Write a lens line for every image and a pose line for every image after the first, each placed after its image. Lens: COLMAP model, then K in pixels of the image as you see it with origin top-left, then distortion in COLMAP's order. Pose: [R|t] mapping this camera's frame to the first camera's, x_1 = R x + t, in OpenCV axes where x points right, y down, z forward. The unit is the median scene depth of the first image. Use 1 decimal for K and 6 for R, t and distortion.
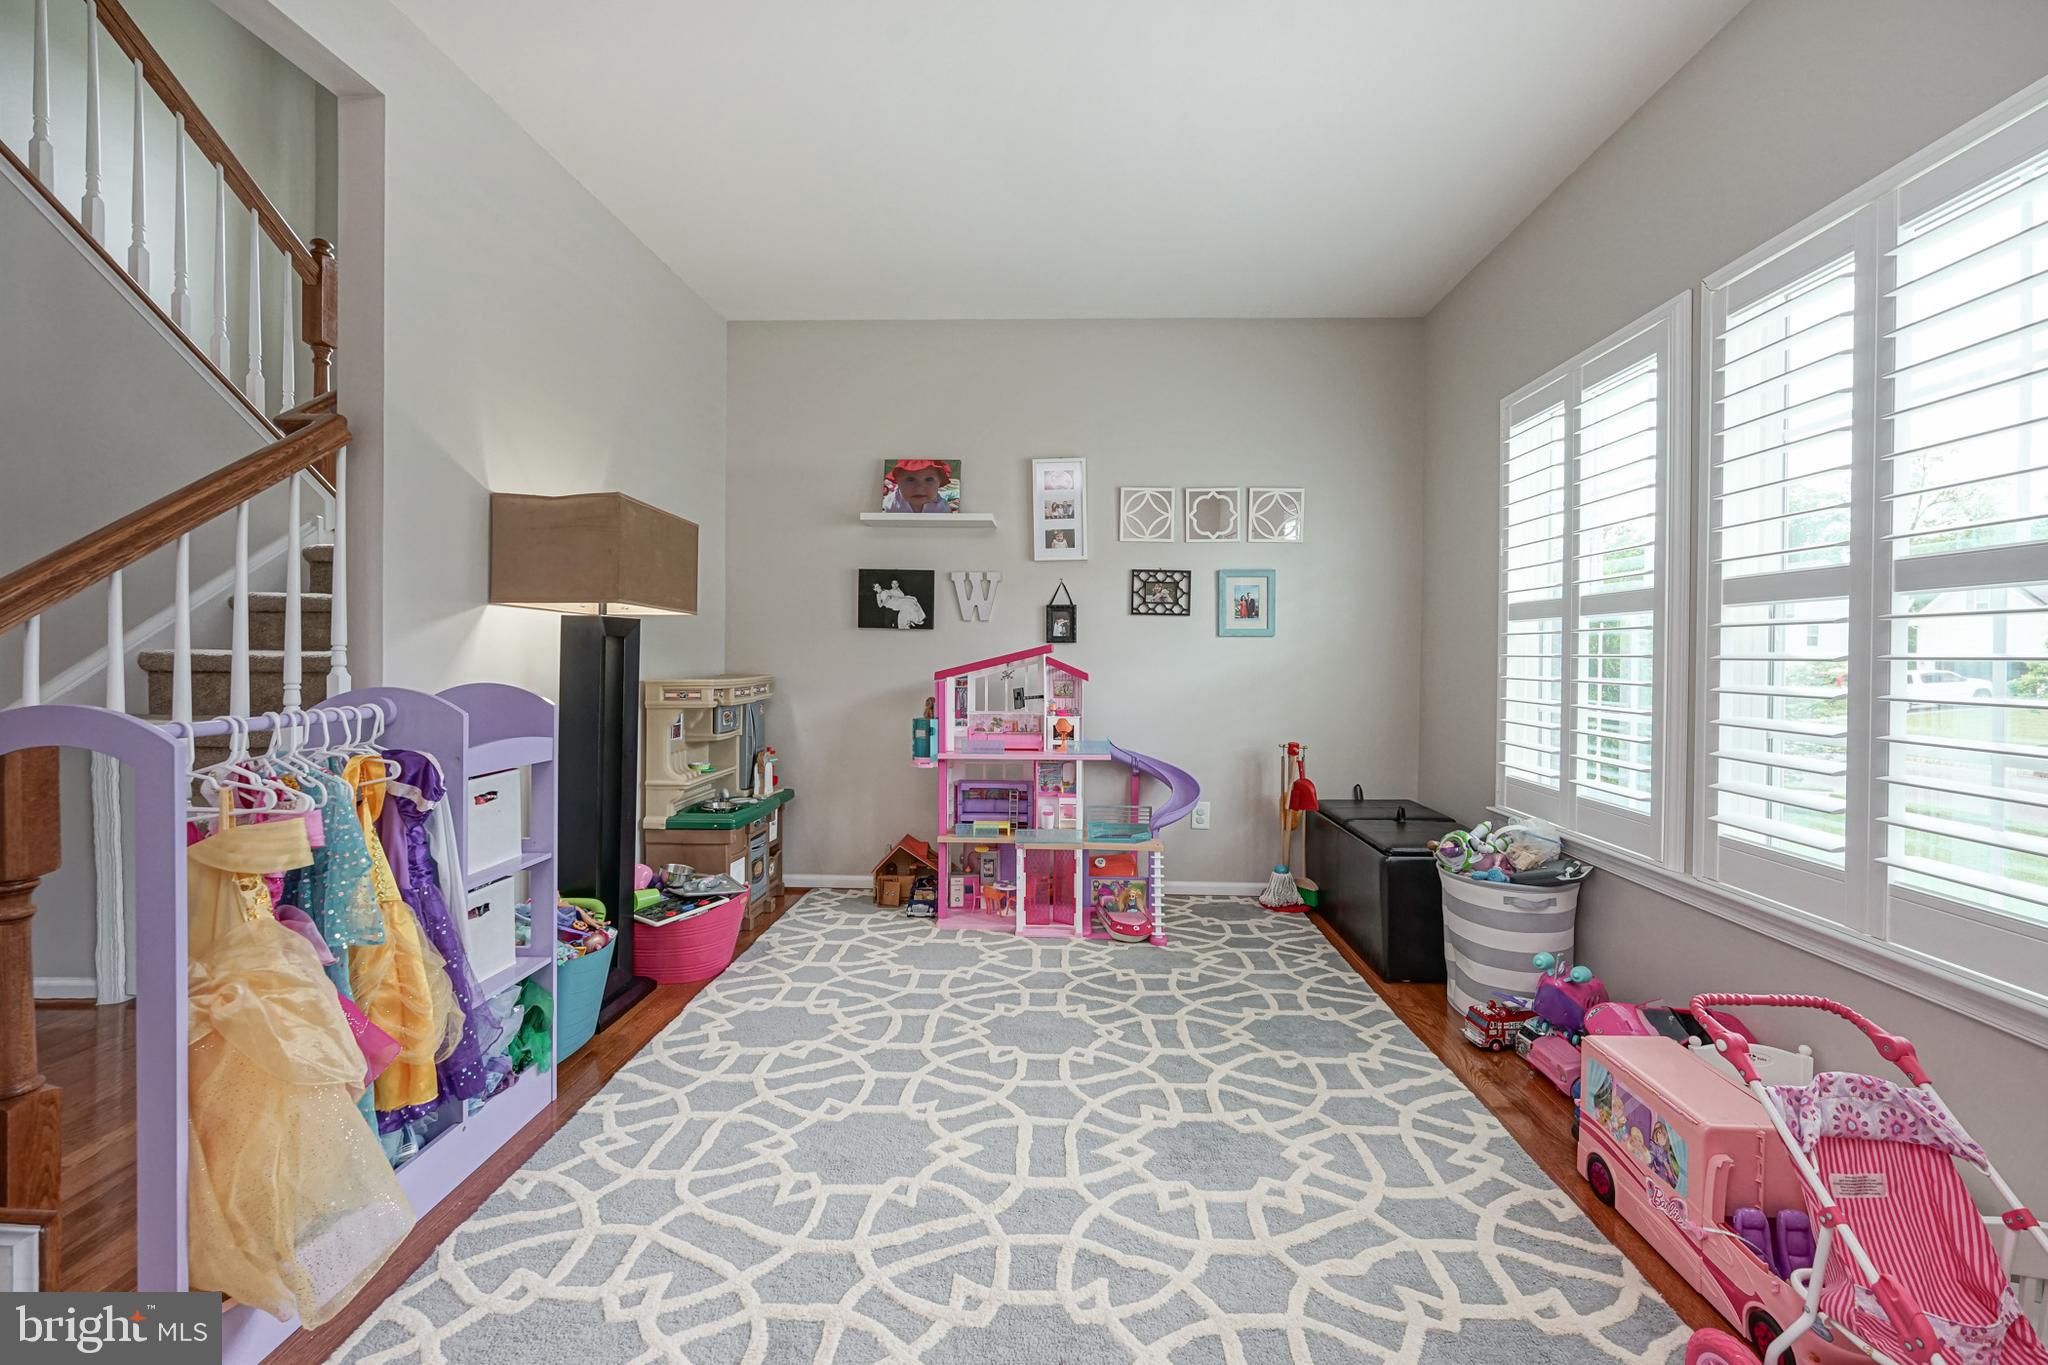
lens RADIAL K [[820.4, 0, 1033.2], [0, 820.4, 657.9], [0, 0, 1]] dist [-0.000872, -0.000017]
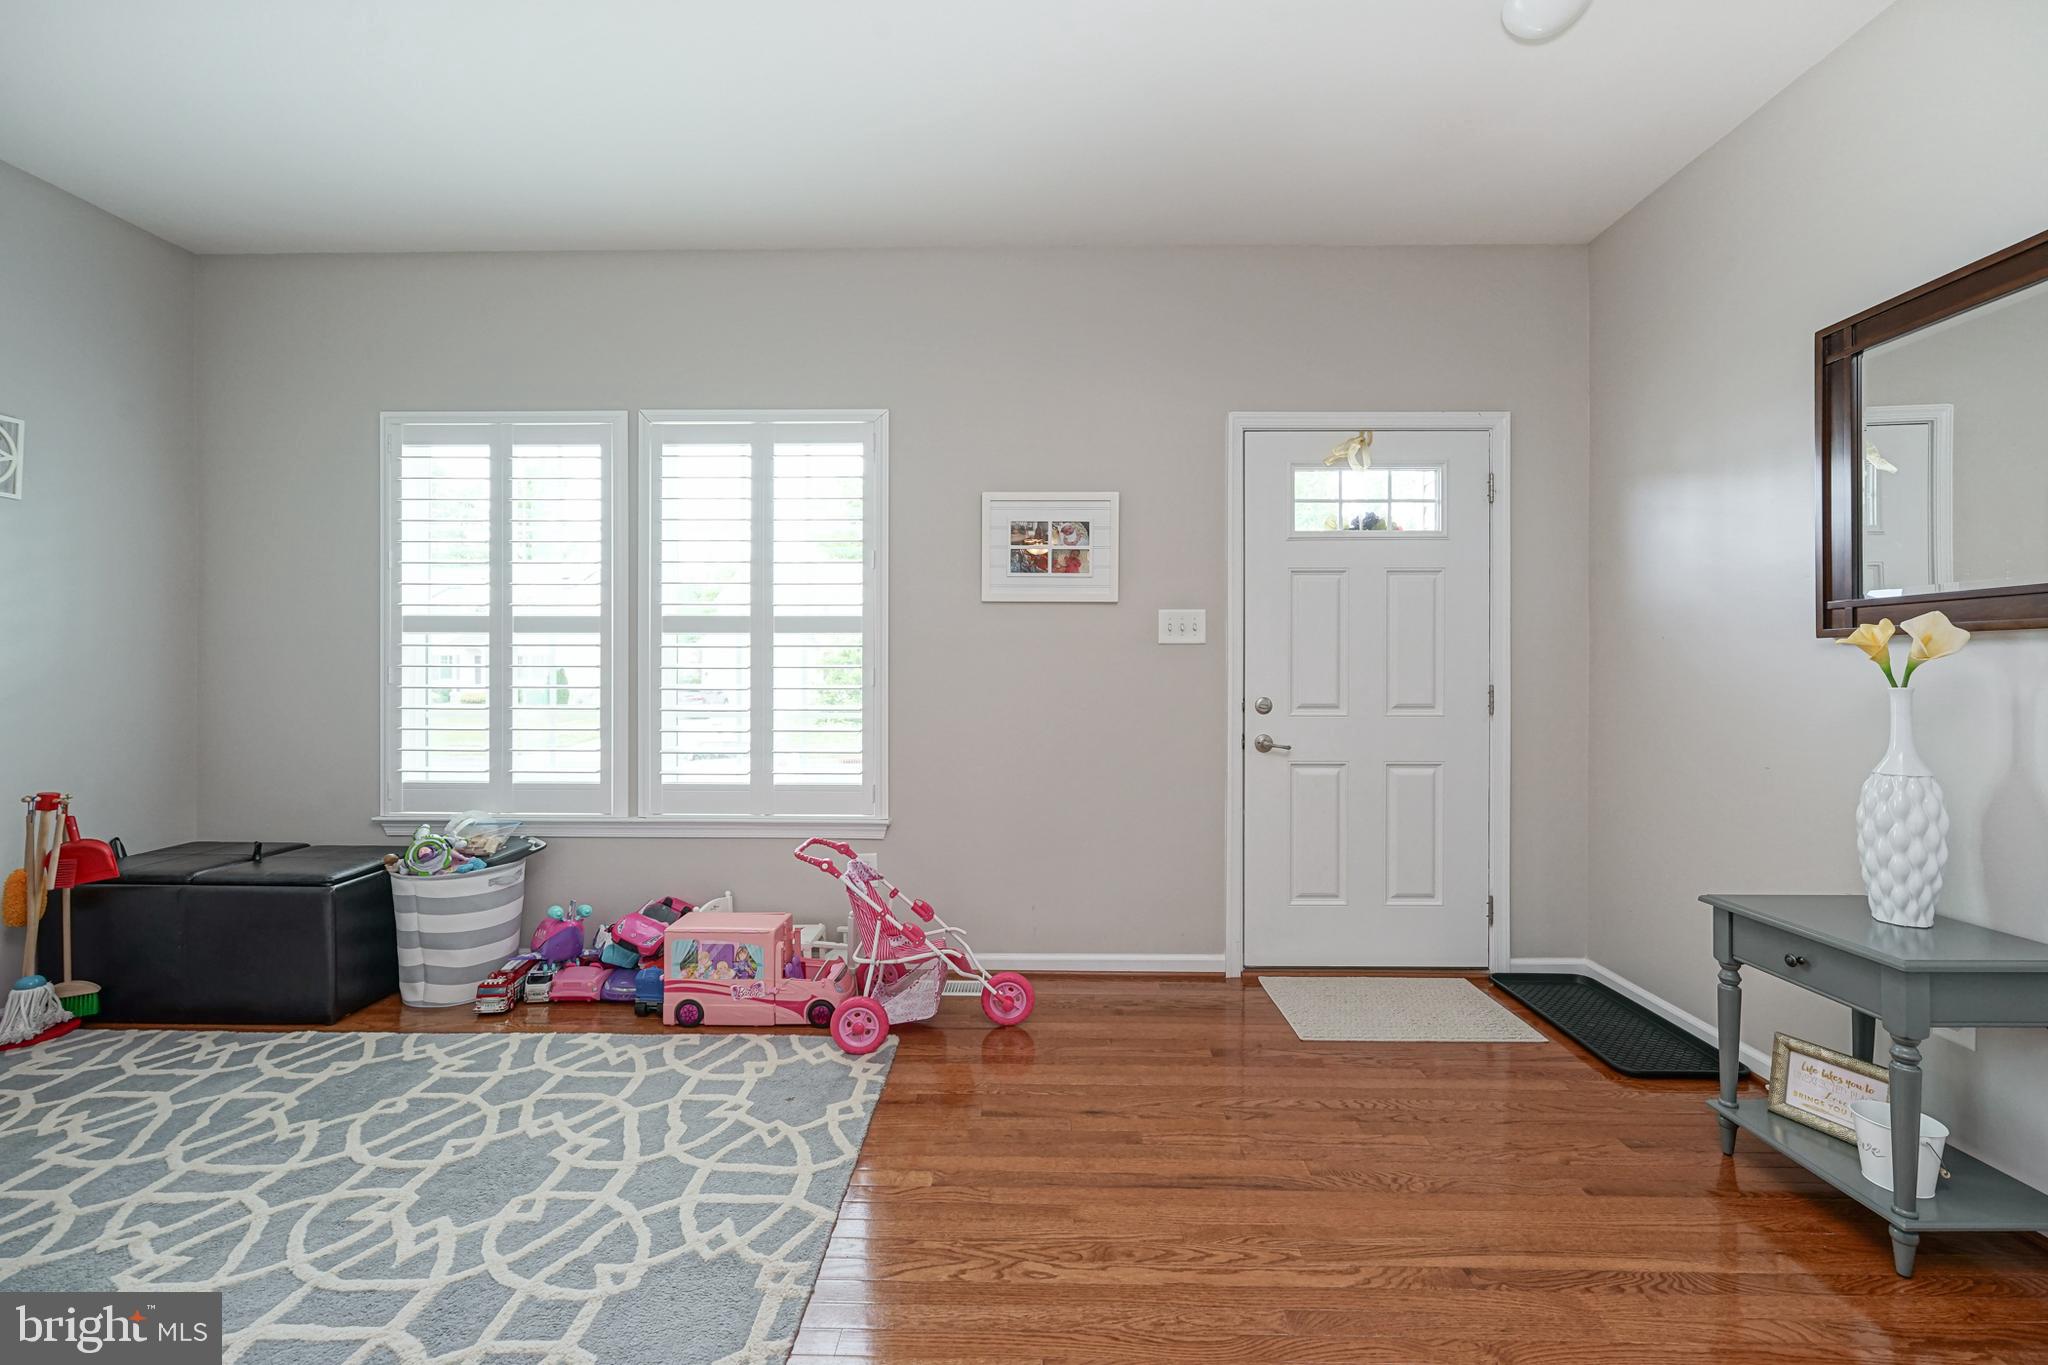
lens RADIAL K [[820.4, 0, 1023.7], [0, 820.4, 670.2], [0, 0, 1]] dist [-0.000872, -0.000017]
pose [[0.004782, -0.014561, 0.999883, -0.523686], [0.005059, 0.999882, 0.014537, -0.010122], [-0.999976, 0.004988, 0.004855, 0.243888]]
